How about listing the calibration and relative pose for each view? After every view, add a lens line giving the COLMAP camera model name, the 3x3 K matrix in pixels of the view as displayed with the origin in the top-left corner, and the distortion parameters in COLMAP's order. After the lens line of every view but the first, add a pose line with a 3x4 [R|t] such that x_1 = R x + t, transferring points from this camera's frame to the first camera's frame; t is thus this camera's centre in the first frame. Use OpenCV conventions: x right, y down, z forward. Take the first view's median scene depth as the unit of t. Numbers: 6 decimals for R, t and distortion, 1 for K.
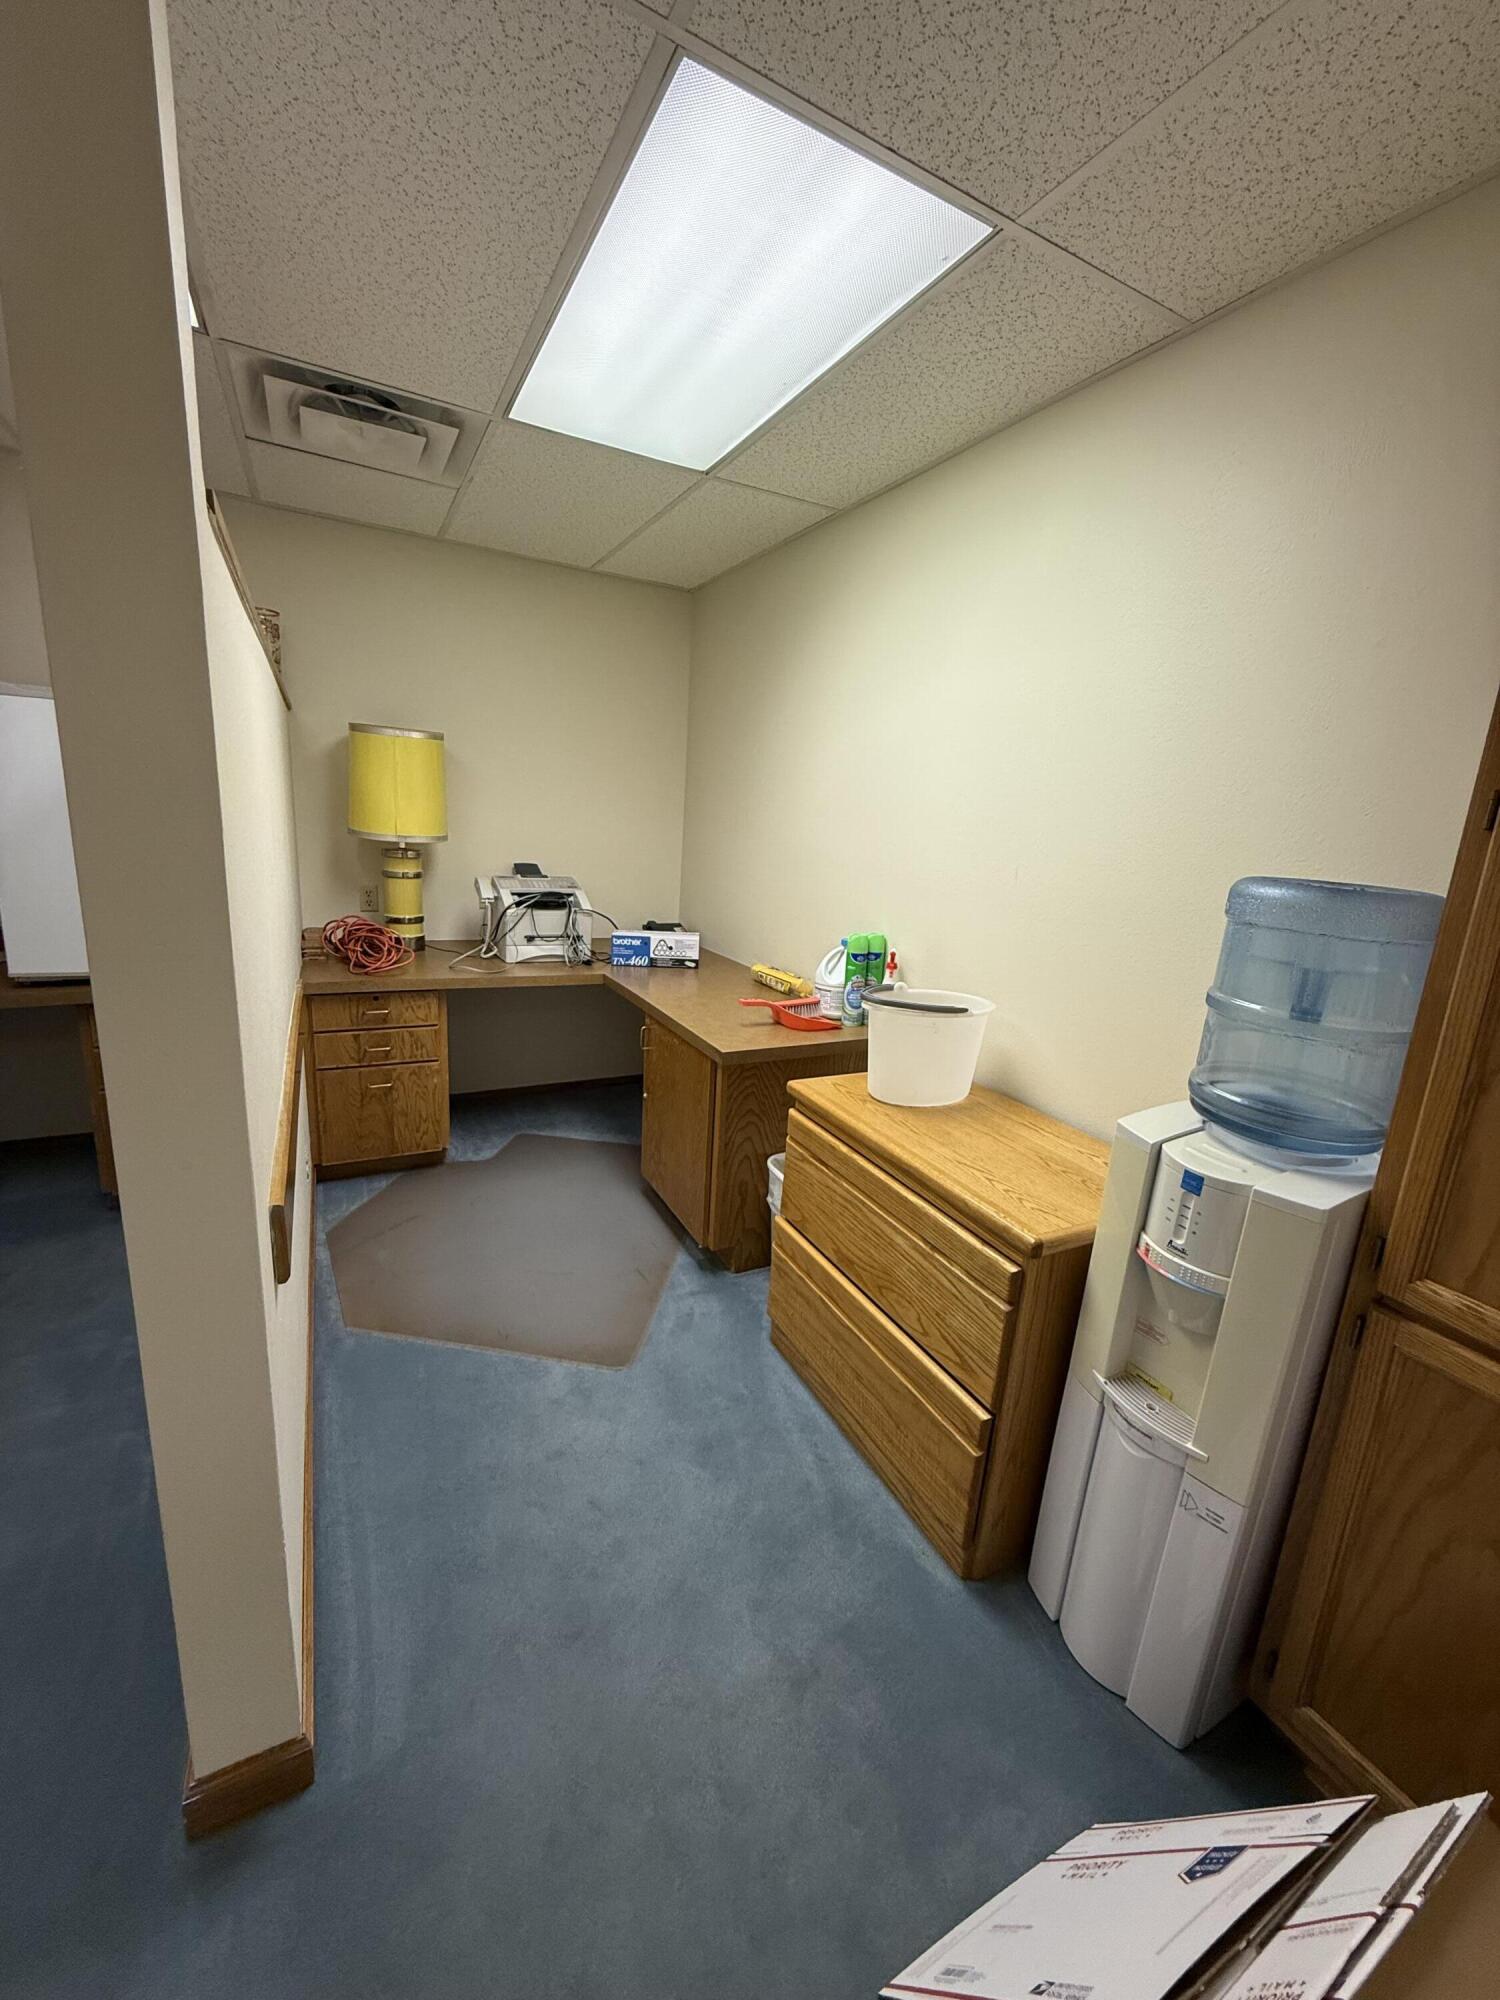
lens RADIAL K [[801.3, 0, 767.5], [0, 801.3, 986.2], [0, 0, 1]] dist [0.005937, -0.001061]
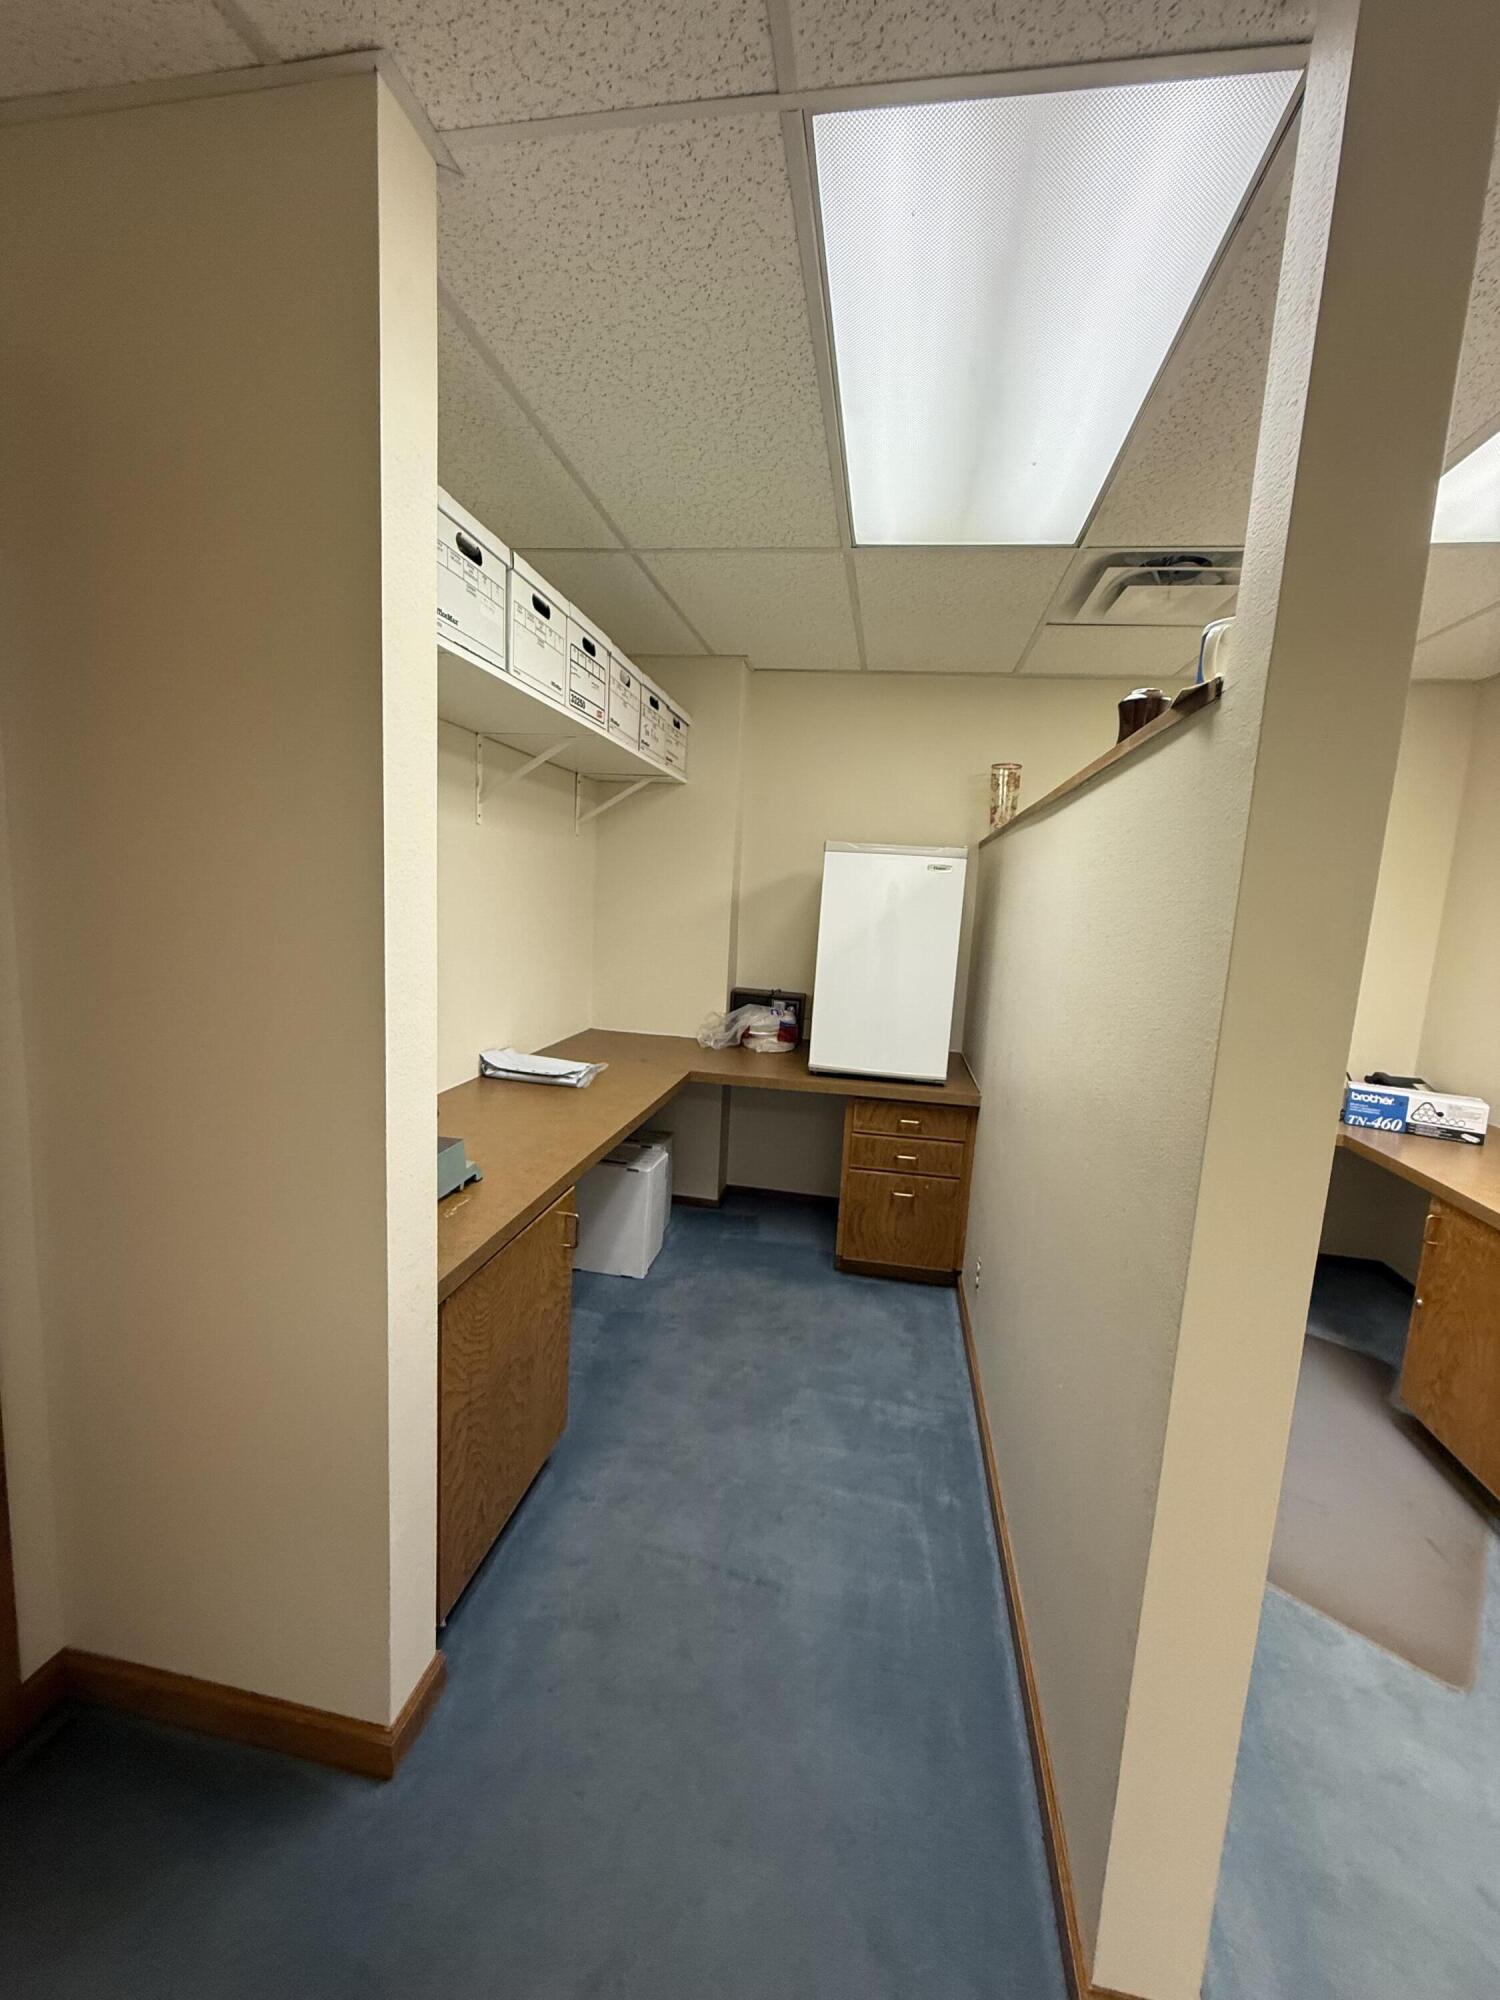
lens RADIAL K [[801.3, 0, 742.1], [0, 801.3, 981.5], [0, 0, 1]] dist [0.005937, -0.001061]
pose [[0.796599, 0.055382, -0.601966, -0.200238], [-0.136656, 0.986514, -0.090080, -0.011101], [0.588860, 0.154020, 0.793424, -0.062430]]
